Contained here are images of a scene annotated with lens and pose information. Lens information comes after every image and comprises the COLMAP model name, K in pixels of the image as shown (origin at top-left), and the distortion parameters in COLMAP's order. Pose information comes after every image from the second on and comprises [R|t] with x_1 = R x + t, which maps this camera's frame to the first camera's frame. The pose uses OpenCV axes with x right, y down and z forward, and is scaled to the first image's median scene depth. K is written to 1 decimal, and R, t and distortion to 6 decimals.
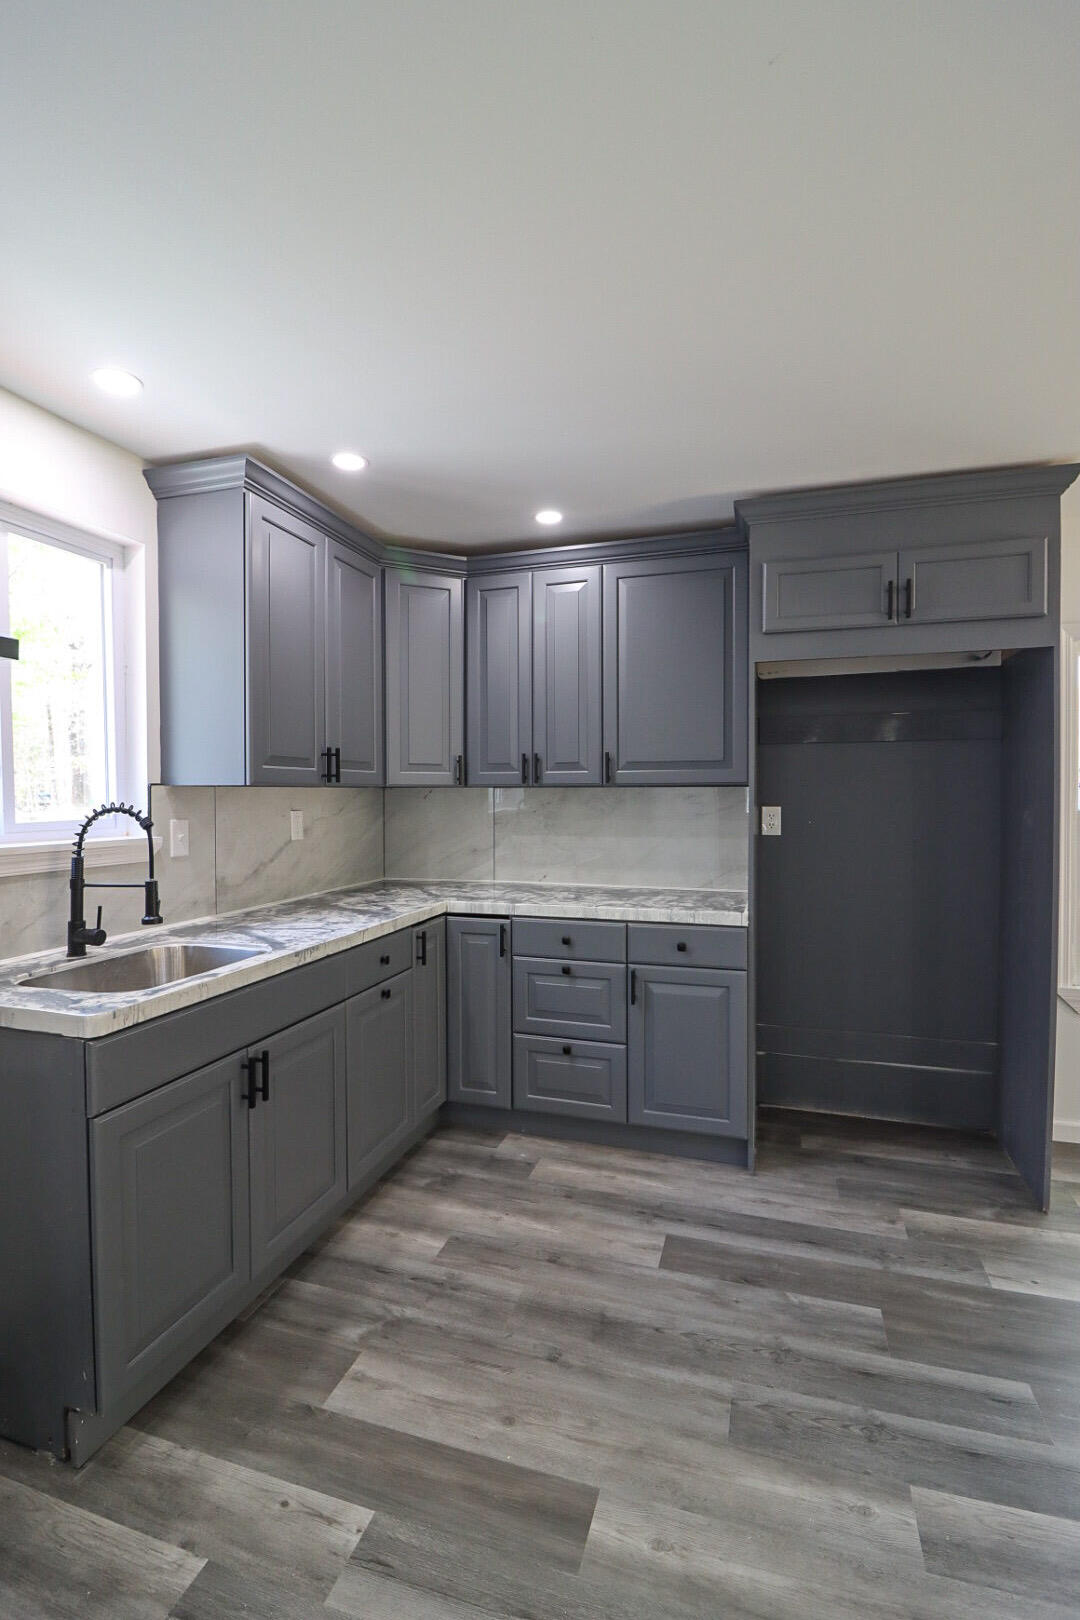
lens RADIAL K [[759.4, 0, 541.8], [0, 759.4, 811.3], [0, 0, 1]] dist [-0.006964, -0.009166]
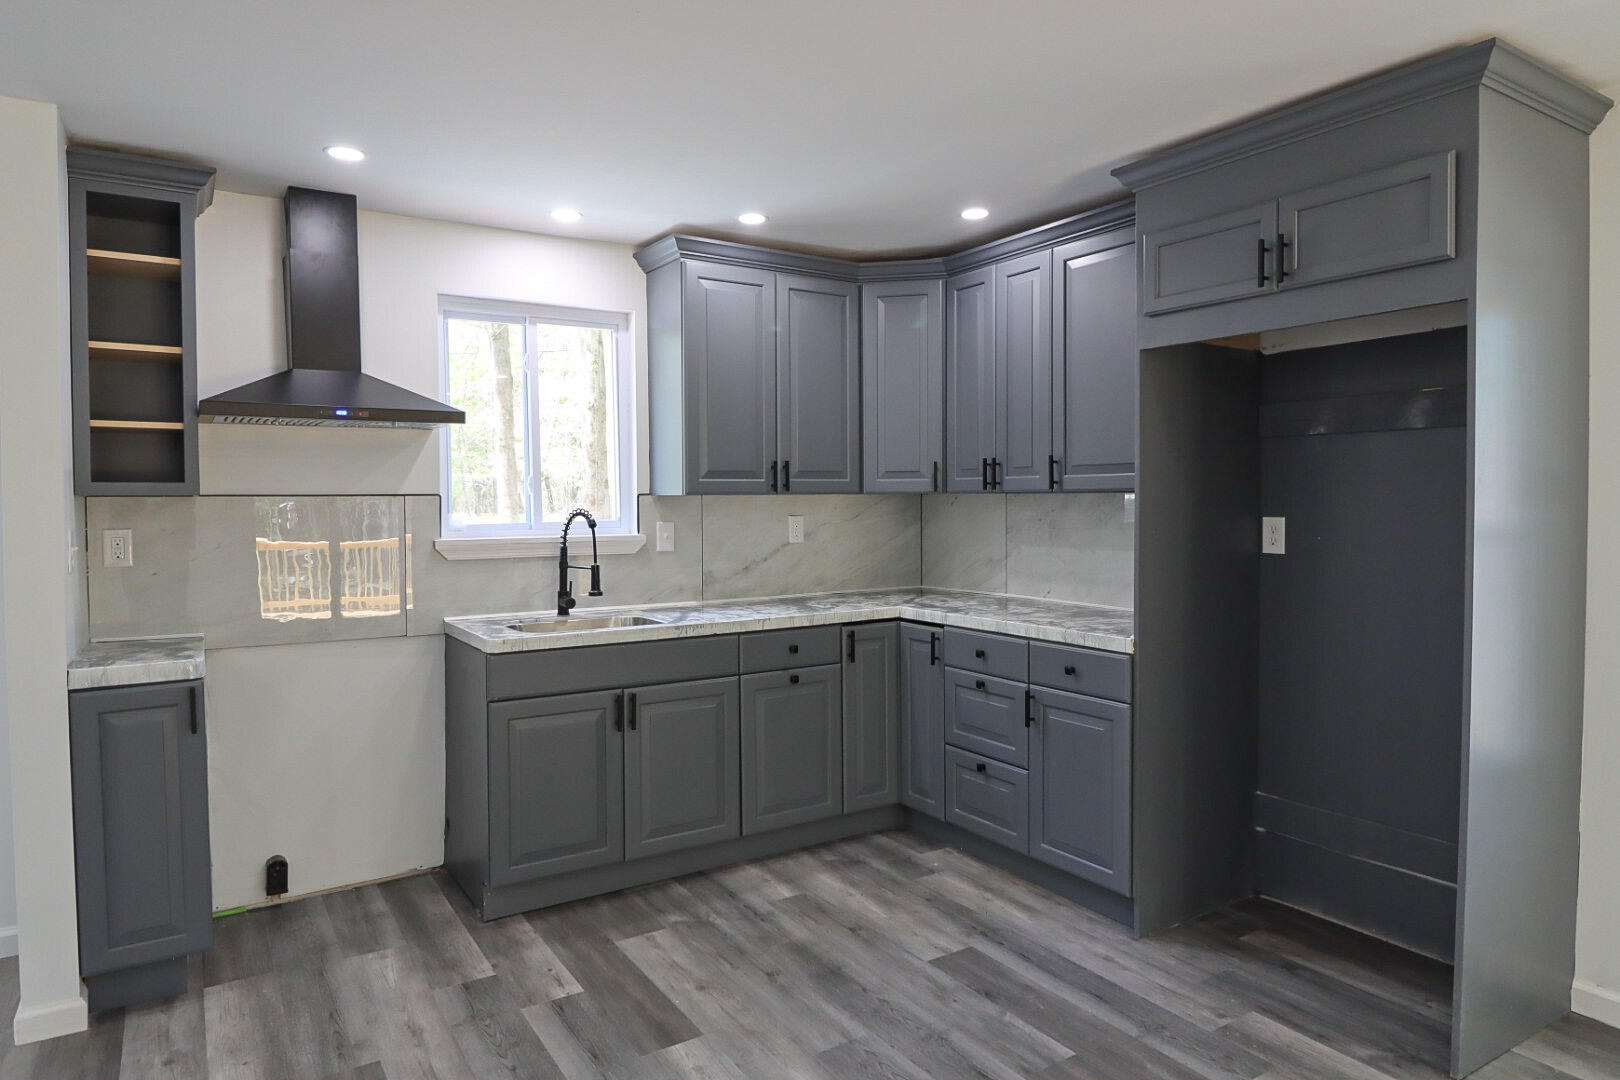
lens RADIAL K [[997.8, 0, 812.3], [0, 997.8, 531.3], [0, 0, 1]] dist [-0.000016, -0.002365]
pose [[0.771644, 0.019688, -0.635749, 0.776490], [-0.011546, 0.999790, 0.016948, -0.004630], [0.635949, -0.005738, 0.771710, -0.129808]]
